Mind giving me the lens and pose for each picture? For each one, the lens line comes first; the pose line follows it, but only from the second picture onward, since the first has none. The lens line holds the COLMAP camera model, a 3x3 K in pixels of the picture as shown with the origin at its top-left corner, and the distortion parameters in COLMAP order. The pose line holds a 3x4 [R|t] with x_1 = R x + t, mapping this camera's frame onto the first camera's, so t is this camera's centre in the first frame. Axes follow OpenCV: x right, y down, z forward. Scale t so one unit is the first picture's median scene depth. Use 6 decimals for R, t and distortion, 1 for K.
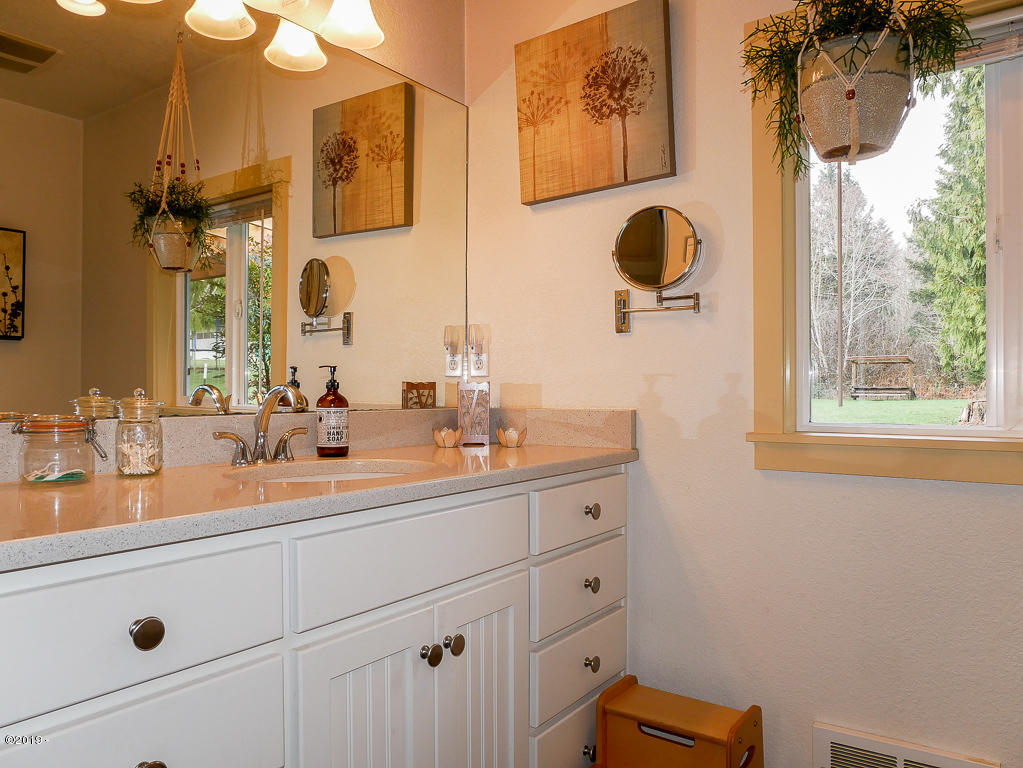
lens RADIAL K [[745.2, 0, 509.5], [0, 745.2, 387.2], [0, 0, 1]] dist [-0.021382, -0.000233]
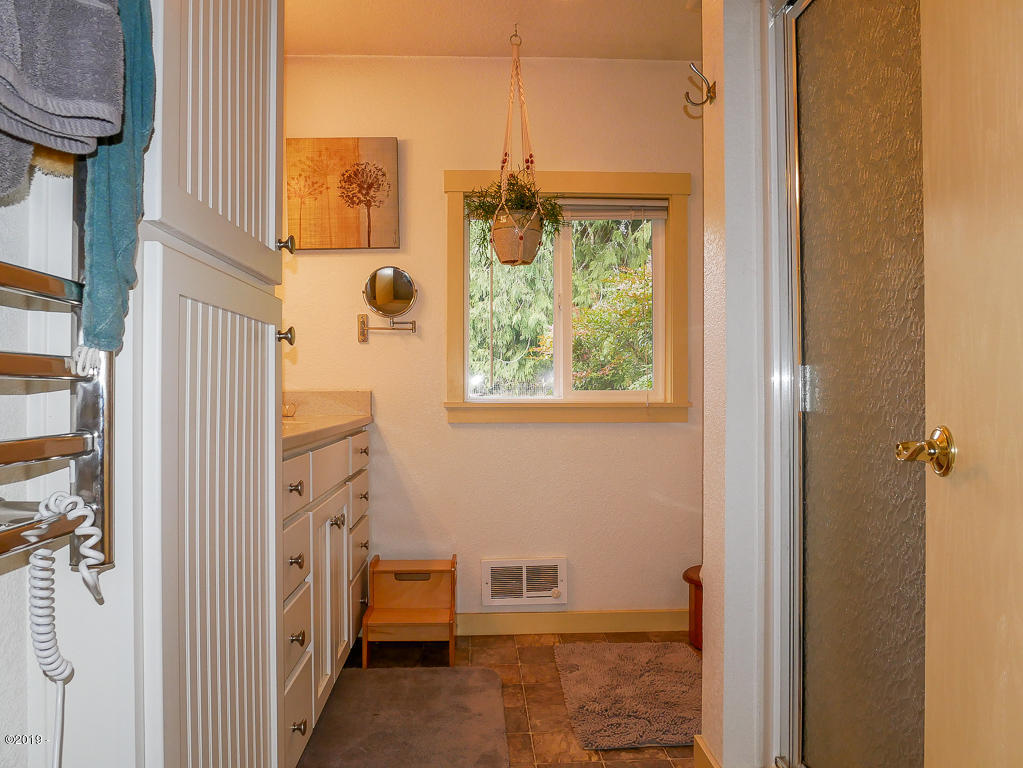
lens RADIAL K [[745.2, 0, 512.0], [0, 745.2, 382.6], [0, 0, 1]] dist [-0.021382, -0.000233]
pose [[0.778785, 0.003241, 0.627282, -0.599999], [-0.004705, 0.999989, 0.000674, 0.010227], [-0.627273, -0.003476, 0.778792, -0.430985]]
